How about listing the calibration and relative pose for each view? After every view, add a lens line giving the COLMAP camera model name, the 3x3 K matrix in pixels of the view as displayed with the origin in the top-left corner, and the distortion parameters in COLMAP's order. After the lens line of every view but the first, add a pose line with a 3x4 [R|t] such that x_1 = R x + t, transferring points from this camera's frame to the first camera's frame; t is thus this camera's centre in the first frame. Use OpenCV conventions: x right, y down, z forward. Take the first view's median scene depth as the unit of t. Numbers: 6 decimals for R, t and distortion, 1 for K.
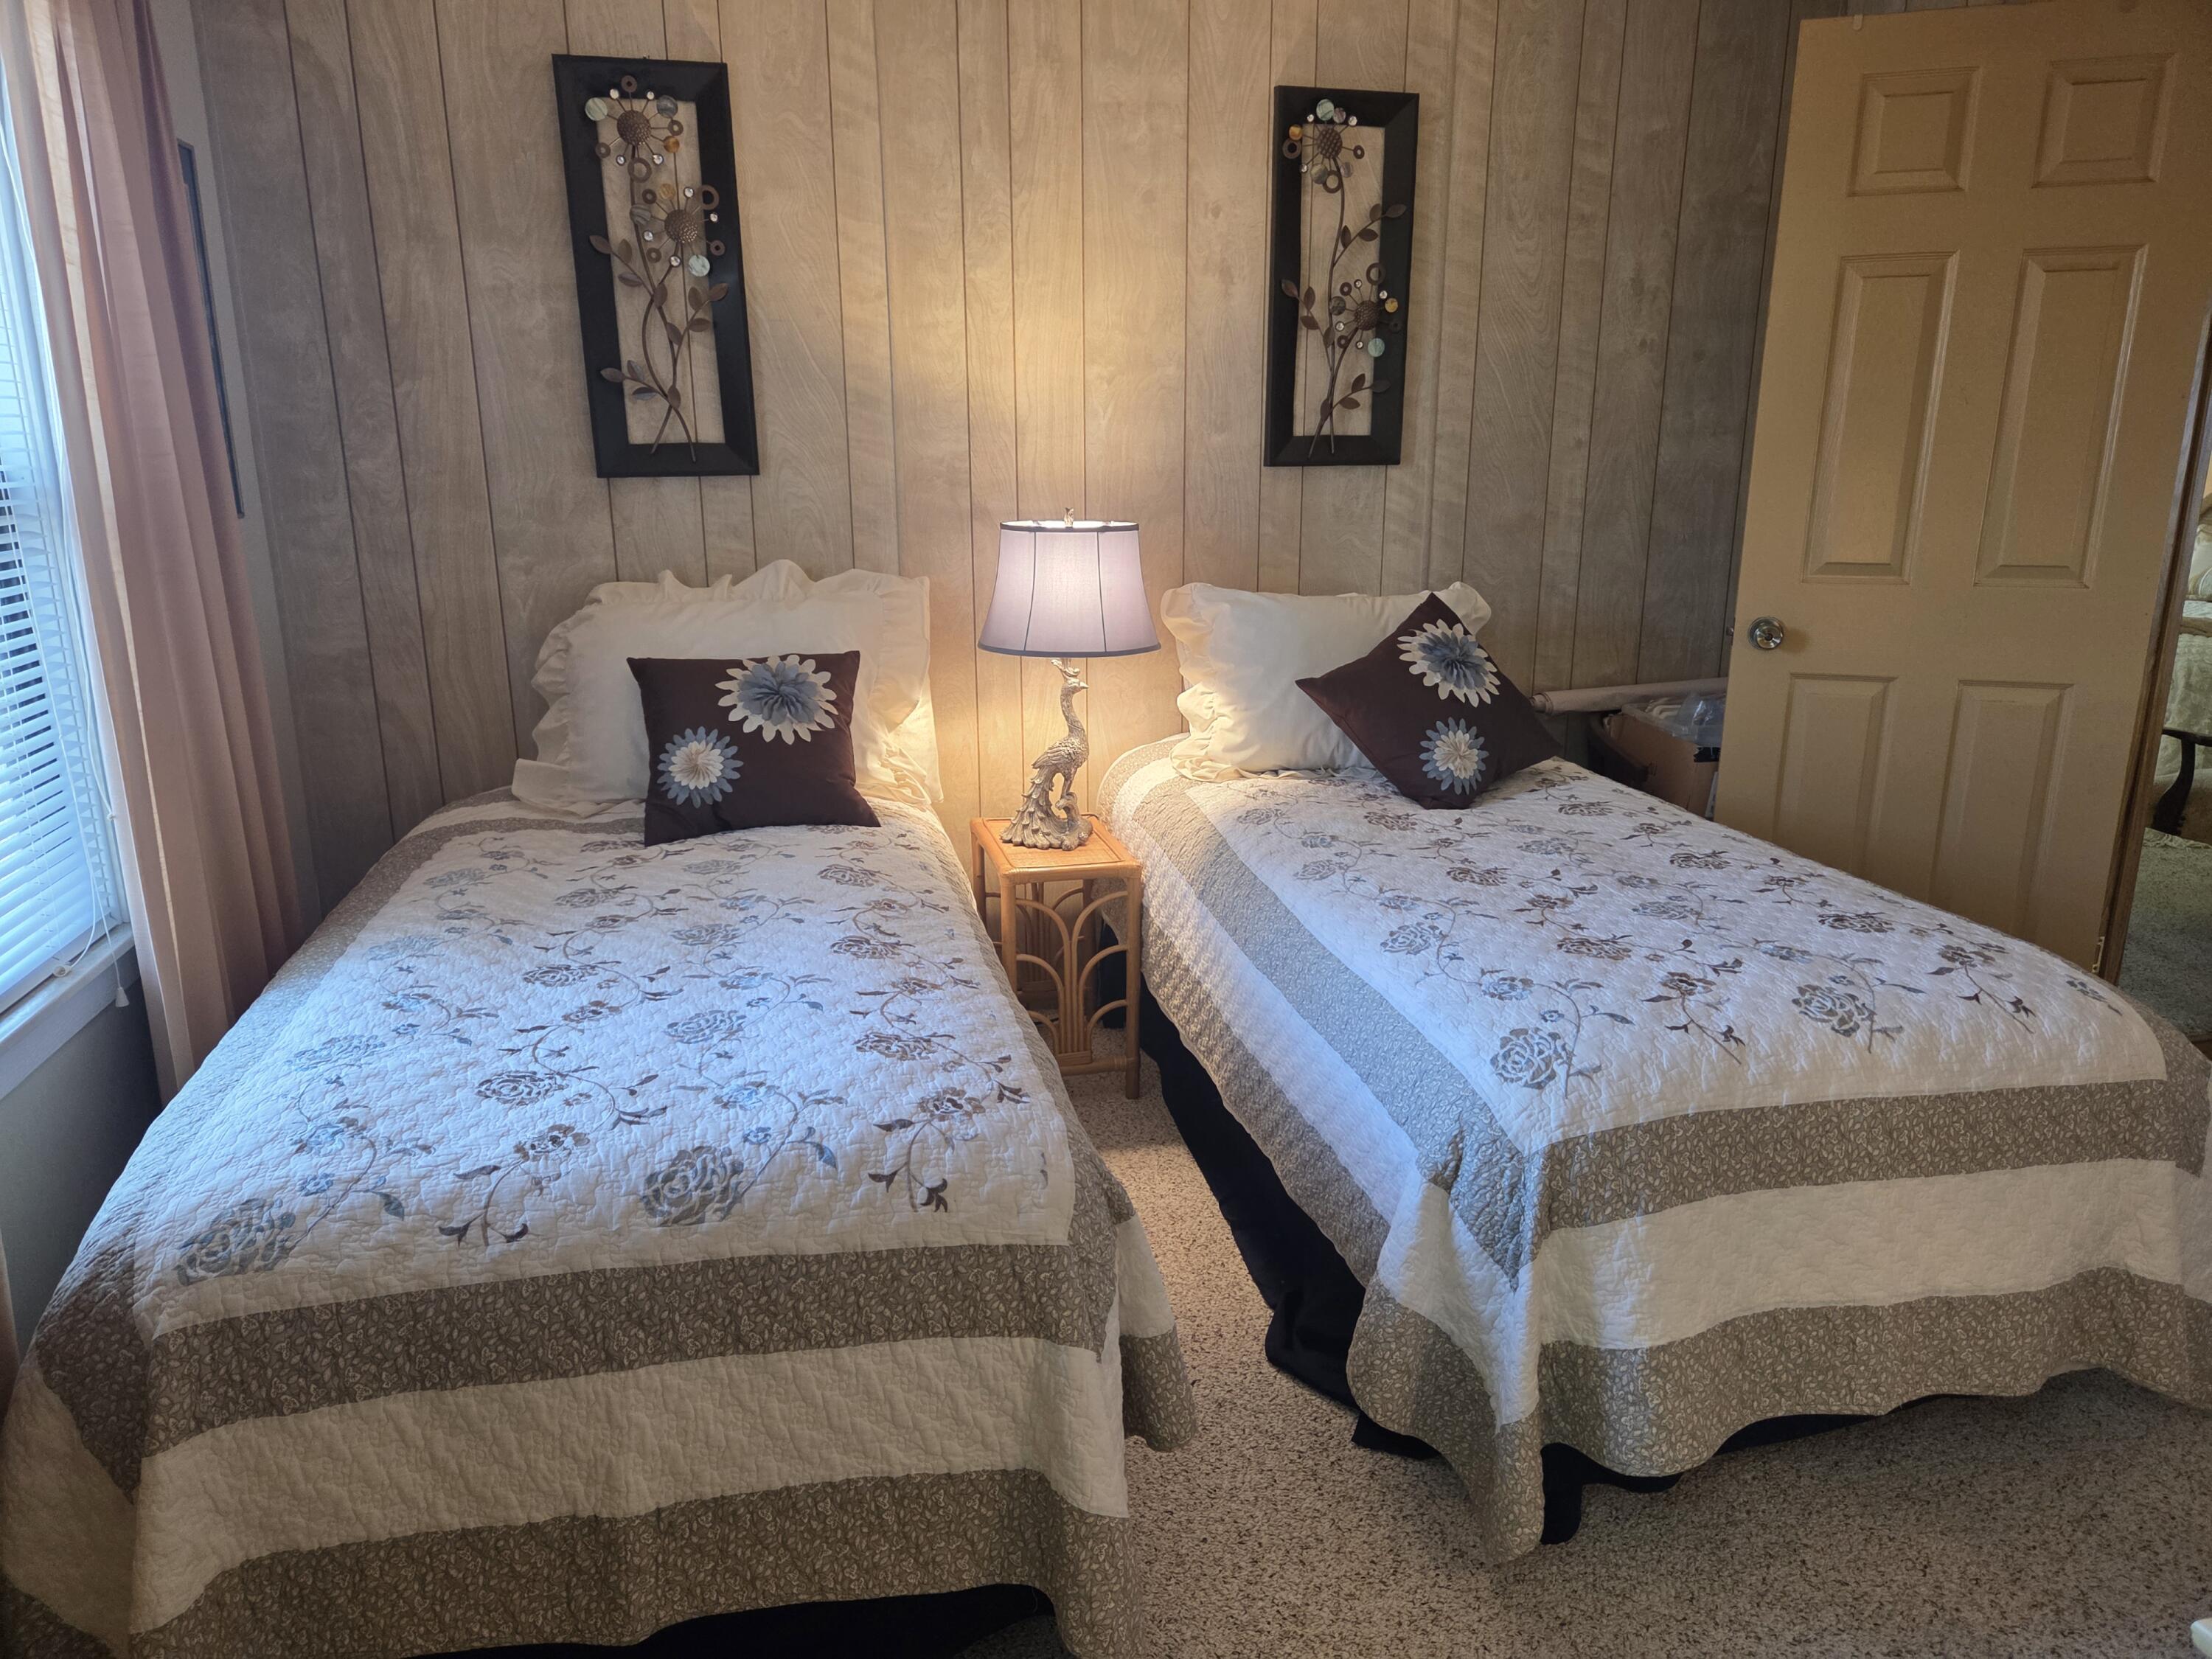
lens RADIAL K [[1494.1, 0, 1089.4], [0, 1494.1, 821.2], [0, 0, 1]] dist [0.104740, -0.080905]
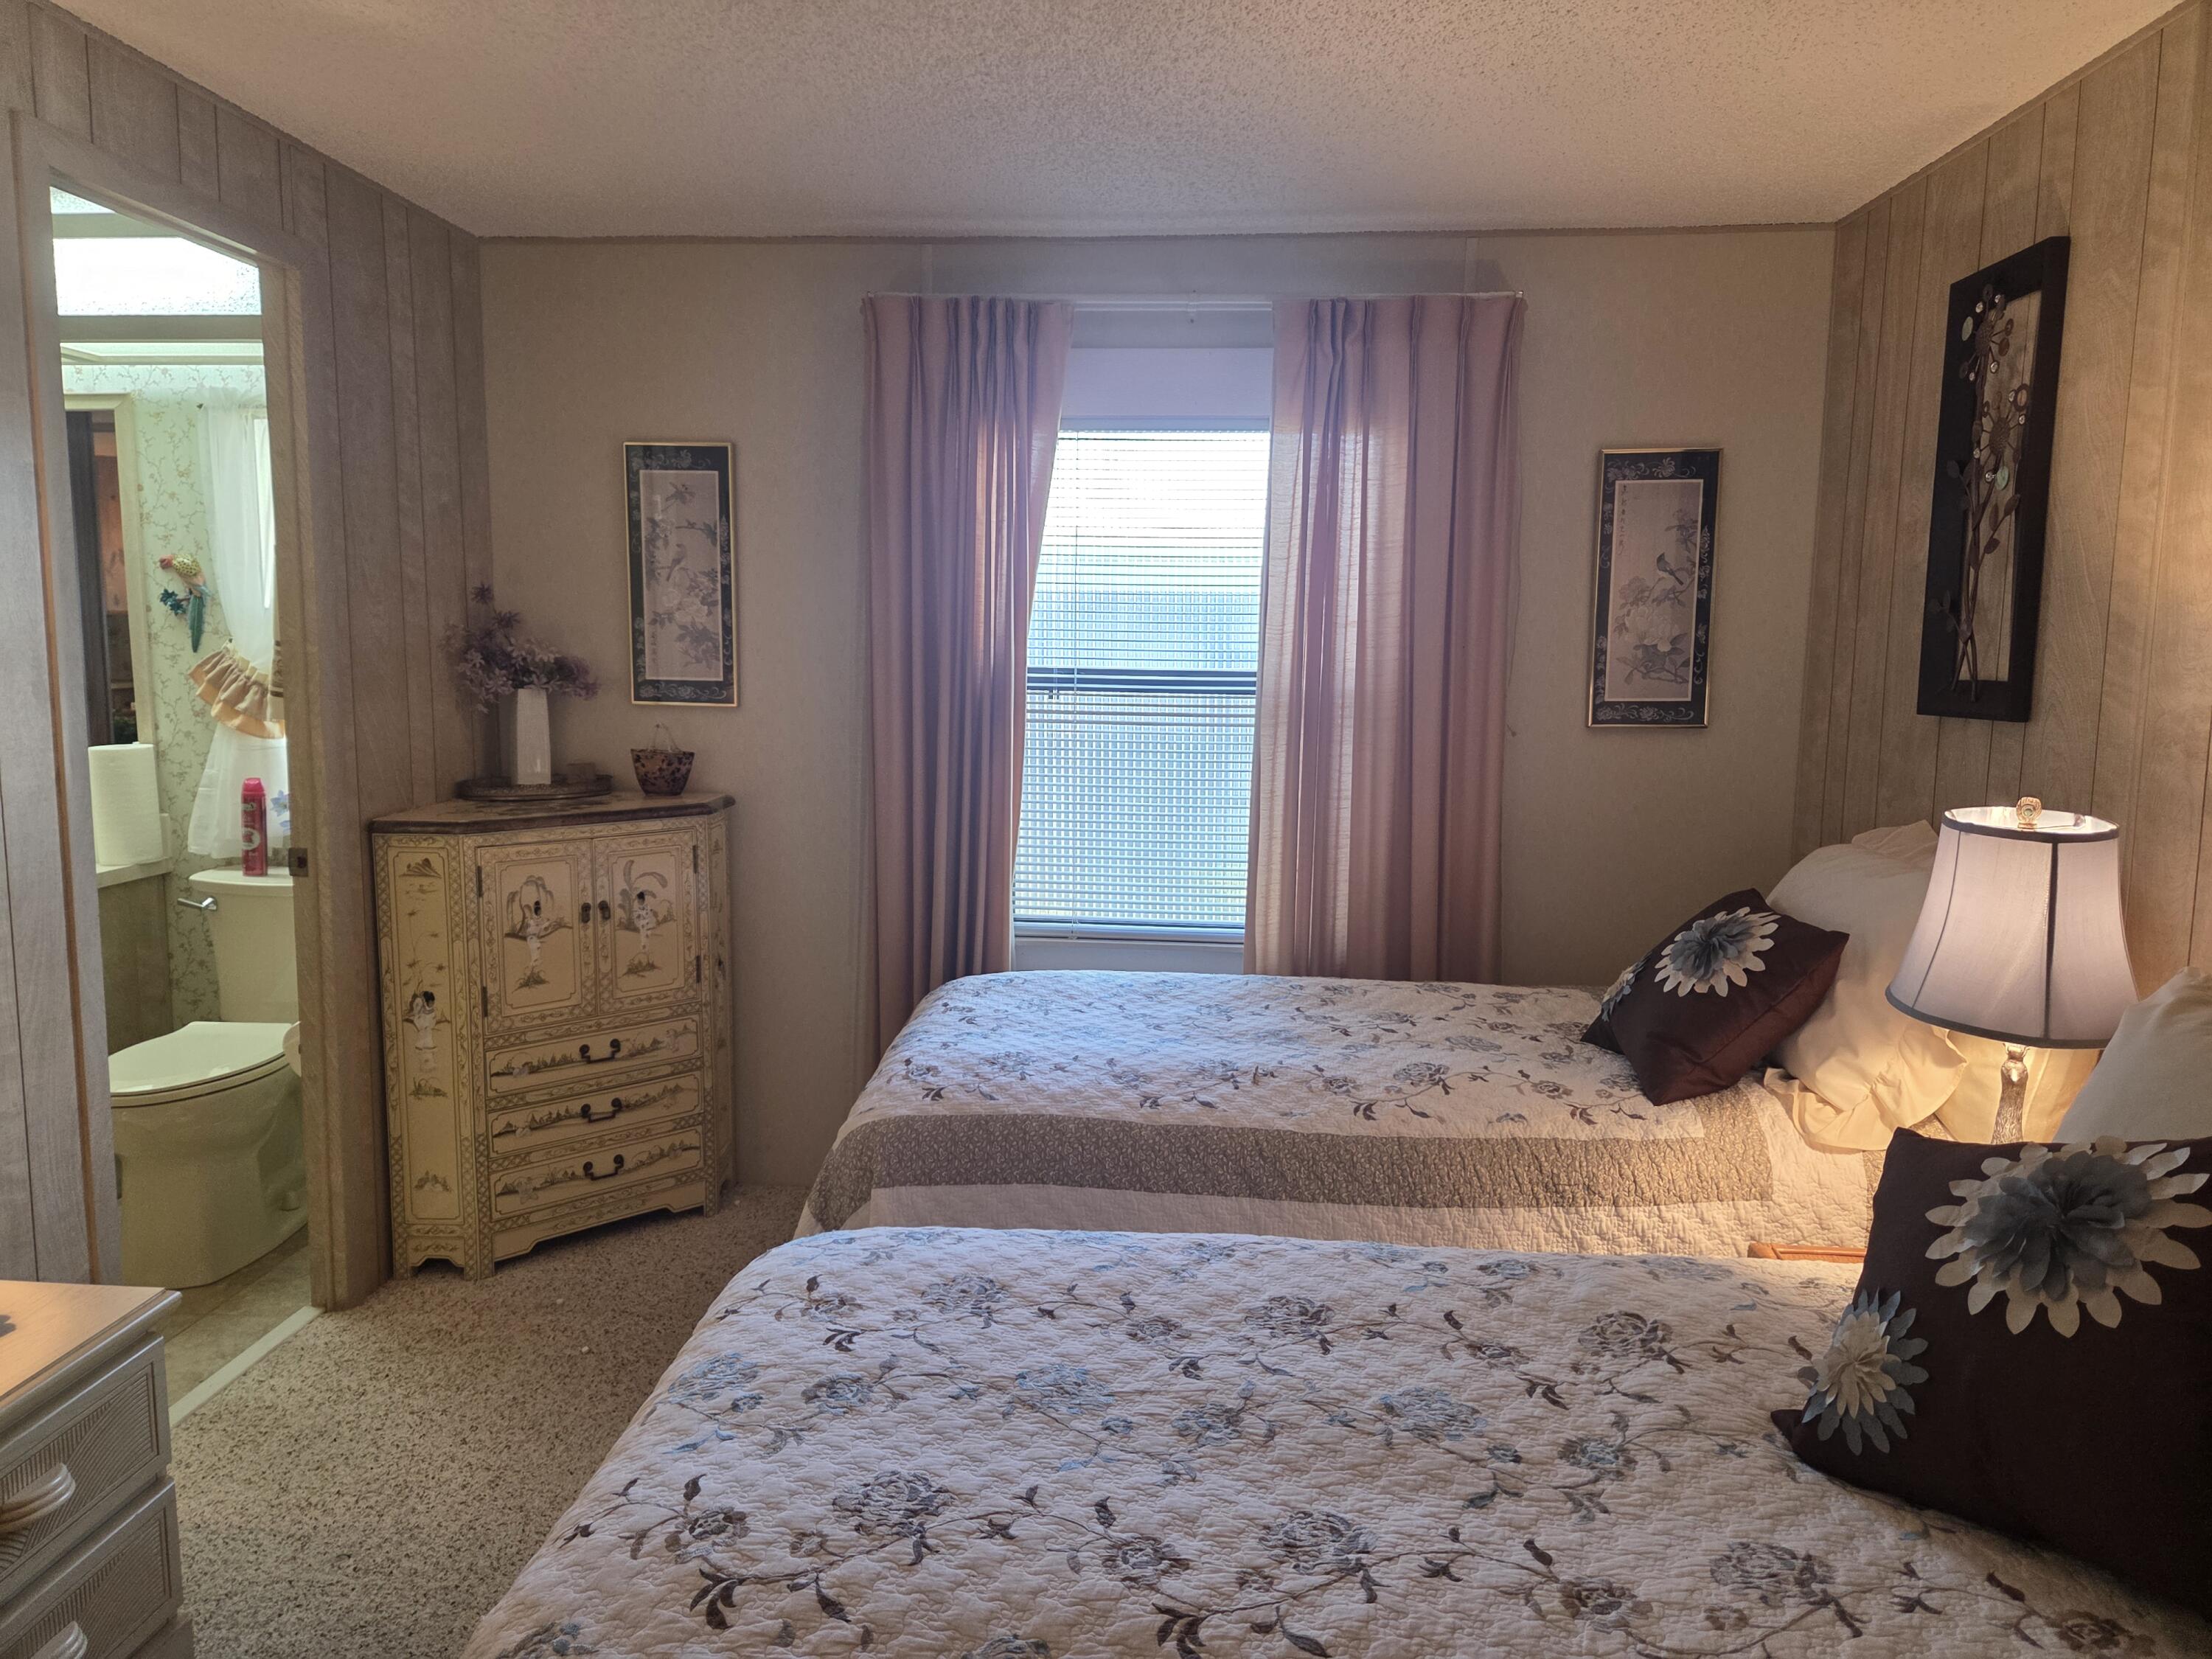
lens RADIAL K [[1494.1, 0, 1089.4], [0, 1494.1, 821.2], [0, 0, 1]] dist [0.104740, -0.080905]
pose [[-0.291301, 0.126151, -0.948277, 0.841614], [-0.255255, 0.945078, 0.204137, -0.272417], [0.921948, 0.301517, -0.243102, 0.945415]]
